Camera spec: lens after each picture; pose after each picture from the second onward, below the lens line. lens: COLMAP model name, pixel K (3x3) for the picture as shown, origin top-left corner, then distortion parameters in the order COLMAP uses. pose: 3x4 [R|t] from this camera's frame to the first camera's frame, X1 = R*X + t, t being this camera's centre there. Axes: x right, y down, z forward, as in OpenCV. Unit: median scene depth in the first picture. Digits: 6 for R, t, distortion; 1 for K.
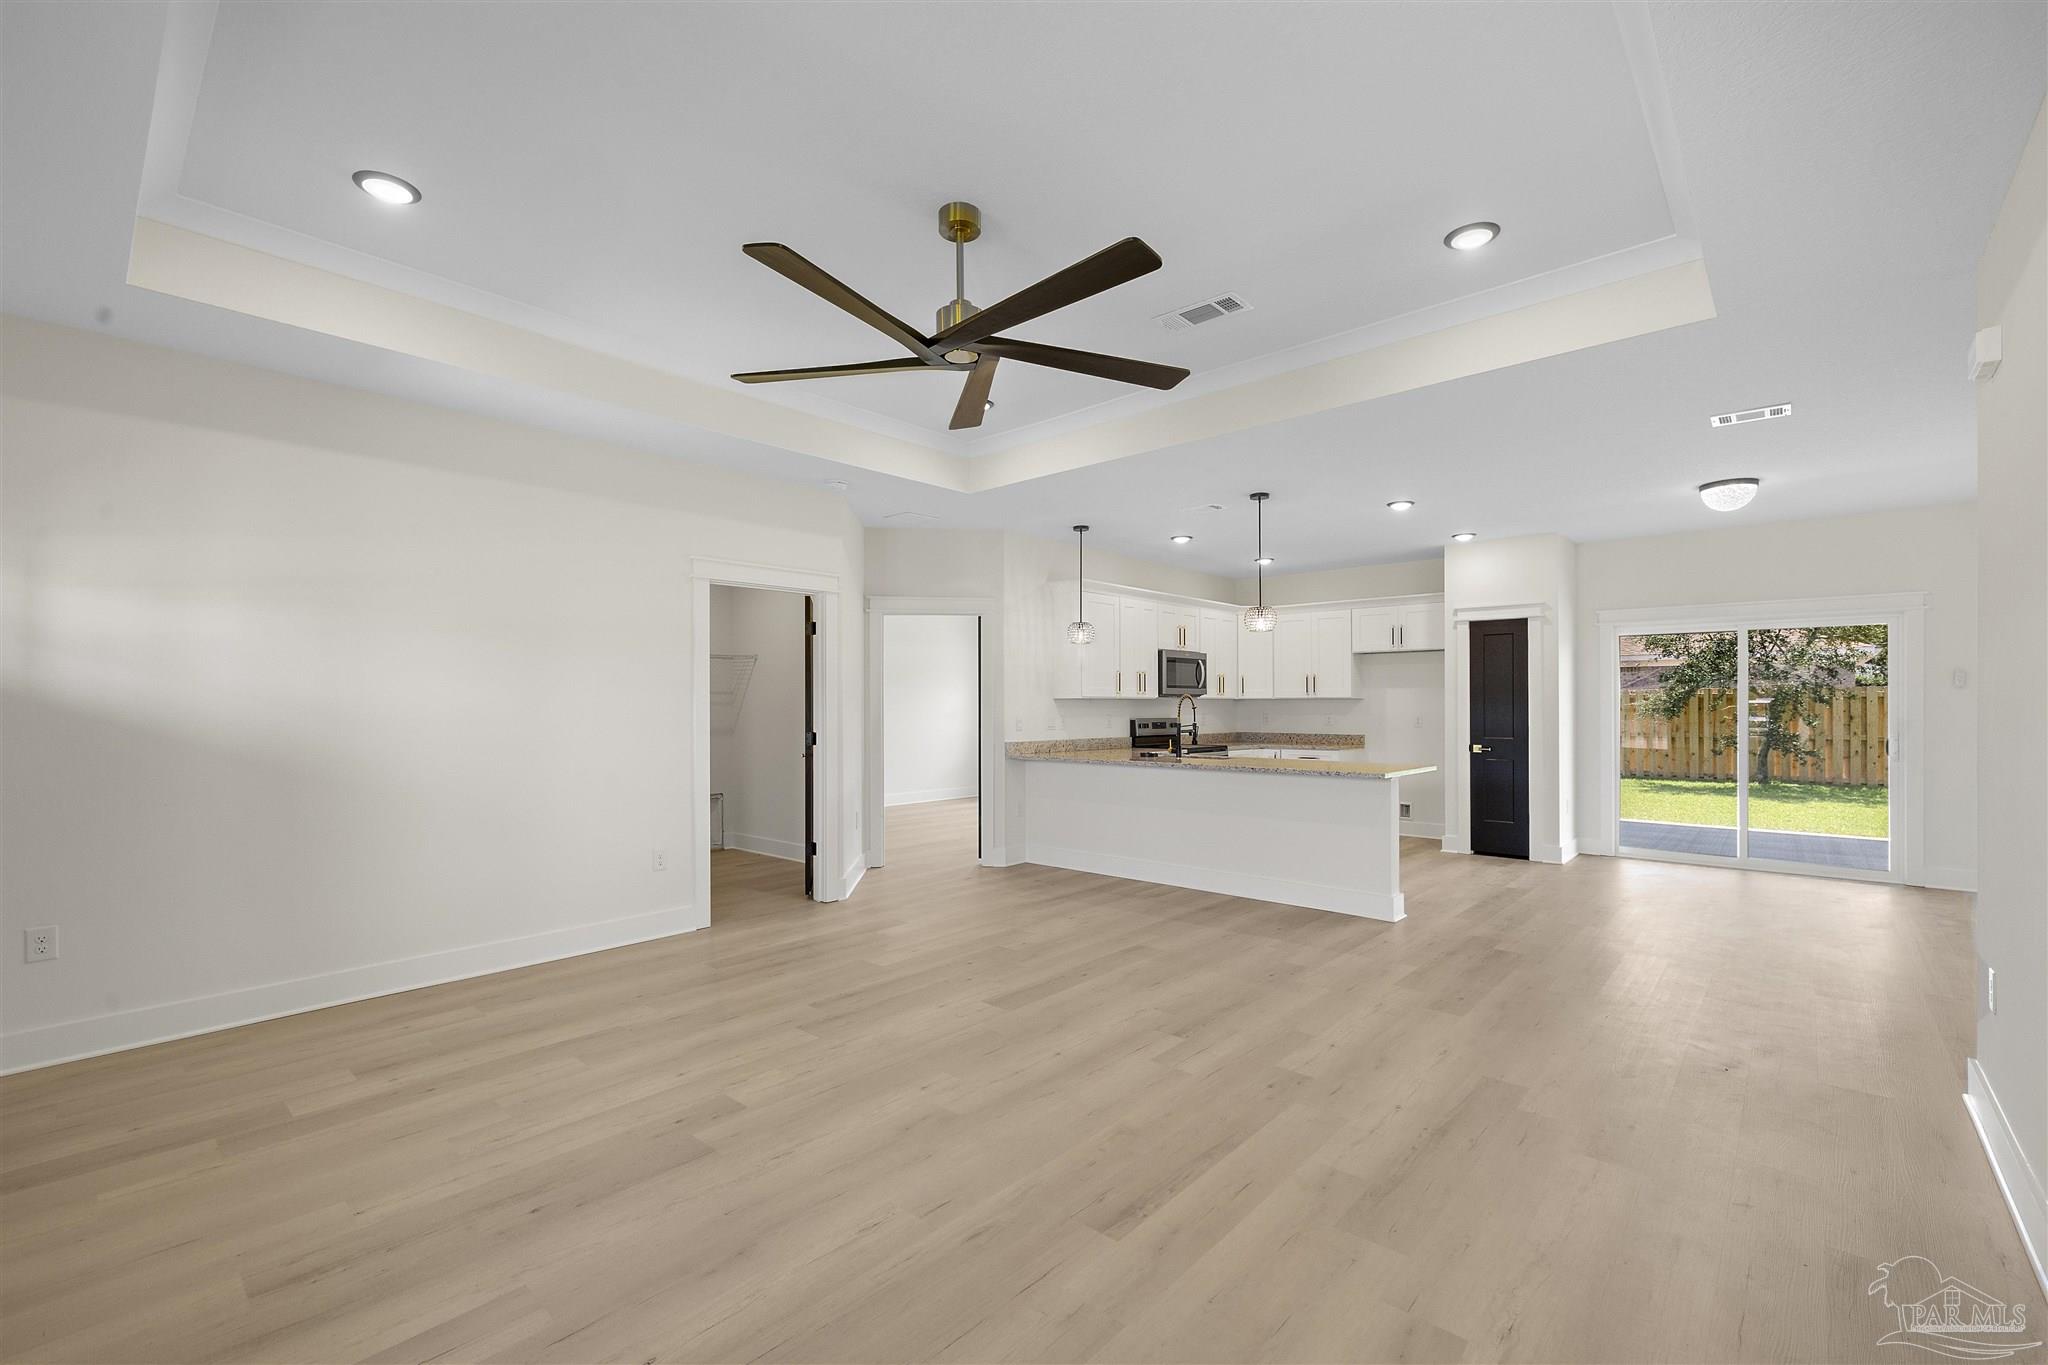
lens RADIAL K [[878.6, 0, 1014.3], [0, 878.6, 700.4], [0, 0, 1]] dist [-0.001555, -0.000035]
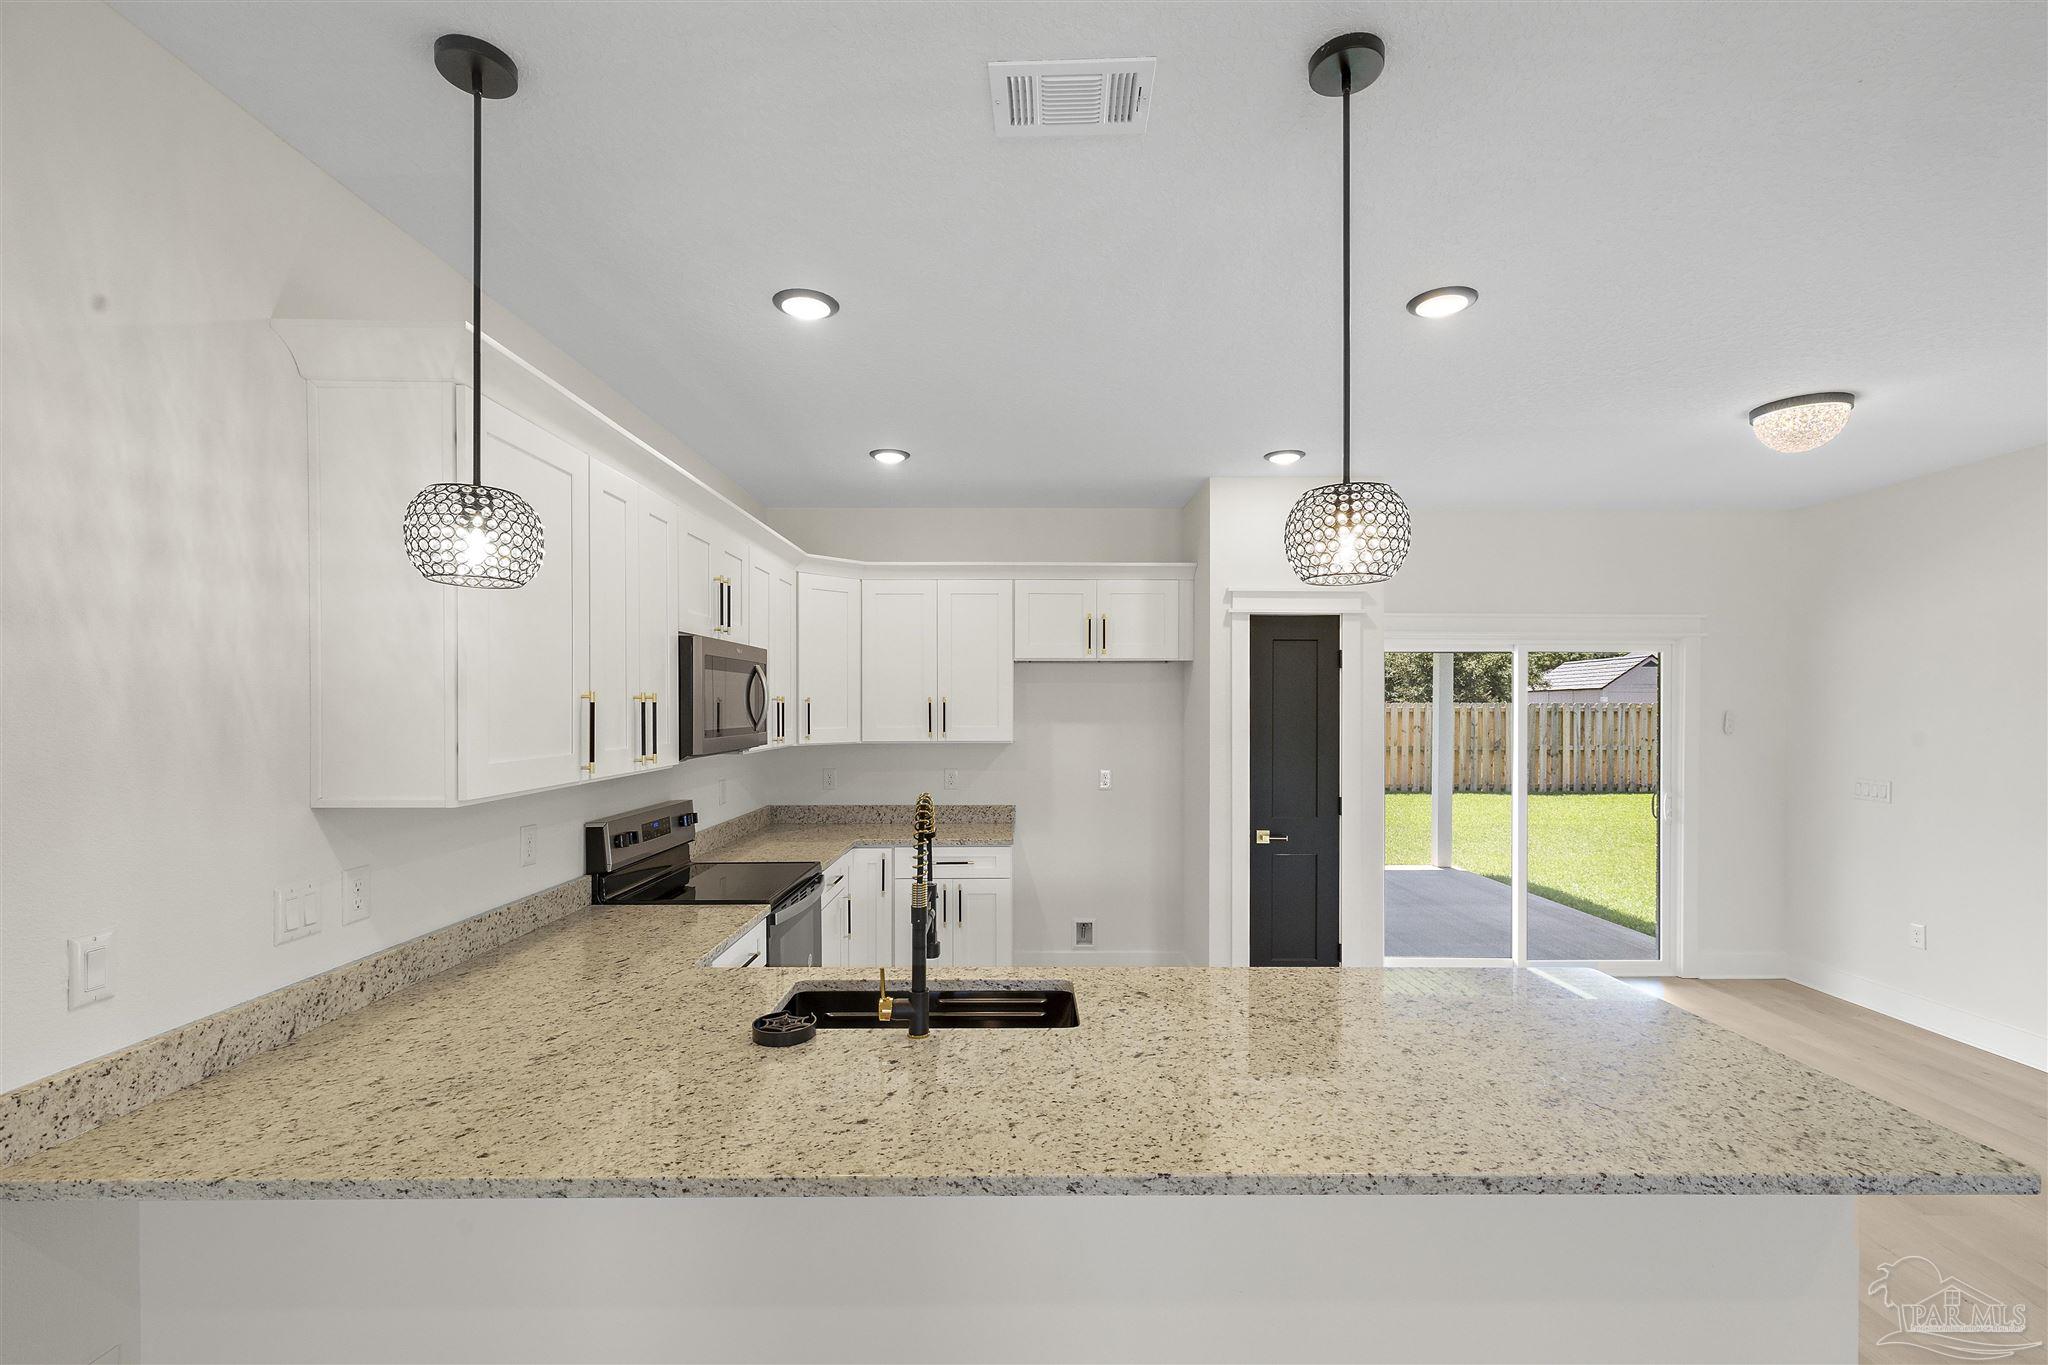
lens RADIAL K [[878.6, 0, 1038.5], [0, 878.6, 709.9], [0, 0, 1]] dist [-0.001555, -0.000035]
pose [[0.727868, -0.002105, 0.685714, 0.024091], [-0.005814, 0.999940, 0.009241, -0.032392], [-0.685693, -0.010713, 0.727812, 0.674115]]
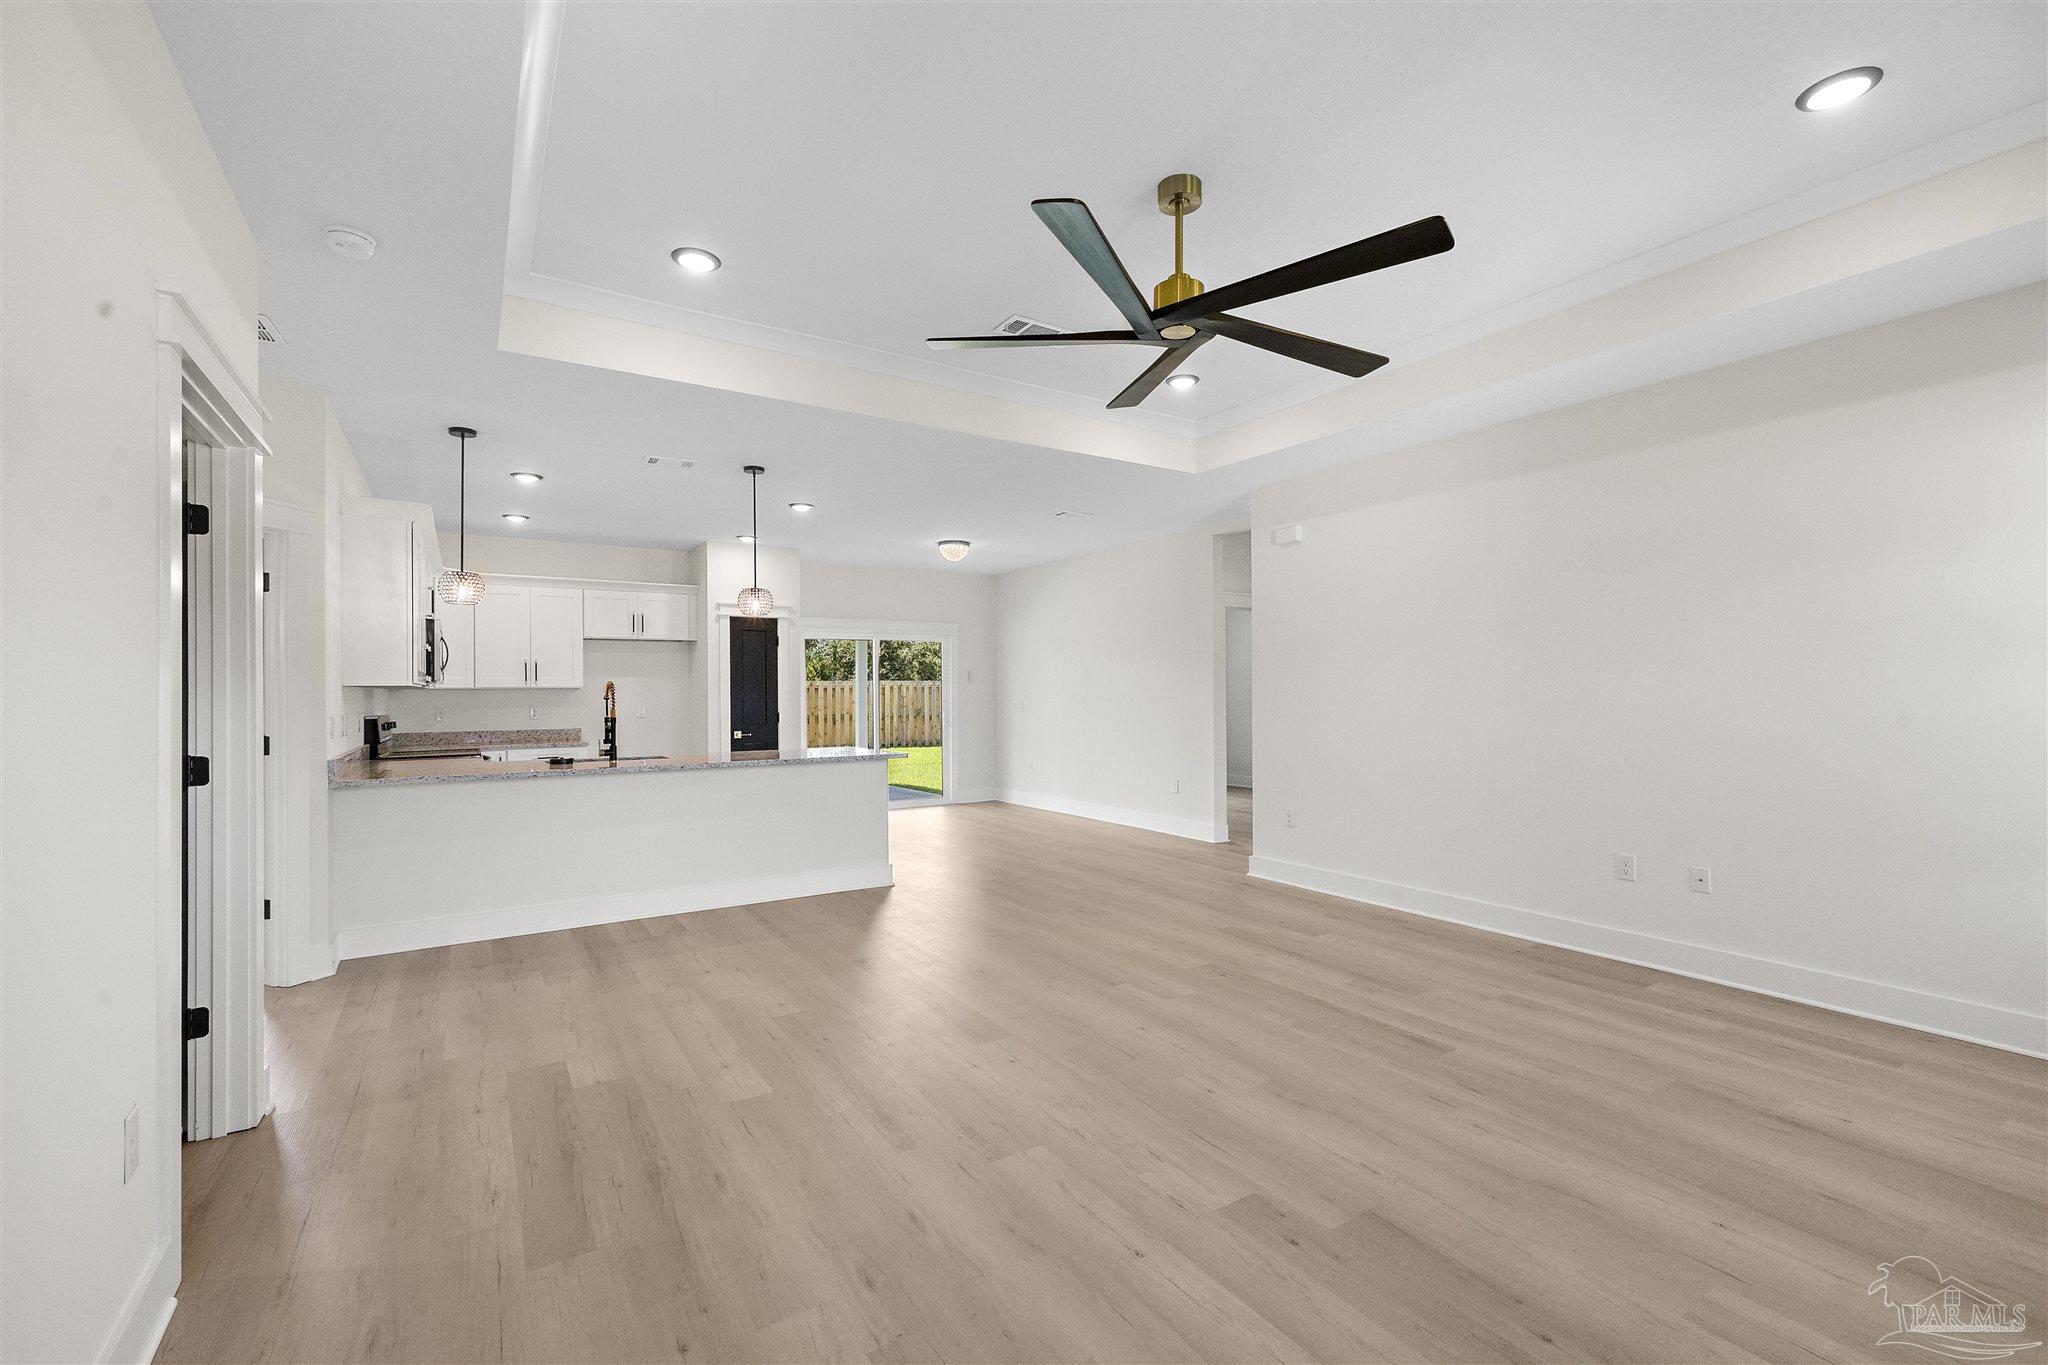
lens RADIAL K [[878.6, 0, 1030.3], [0, 878.6, 681.6], [0, 0, 1]] dist [-0.001555, -0.000035]
pose [[0.249172, 0.010251, 0.968405, -0.427680], [0.002443, 0.999934, -0.011213, 0.002415], [-0.968456, 0.005159, 0.249130, 0.375887]]
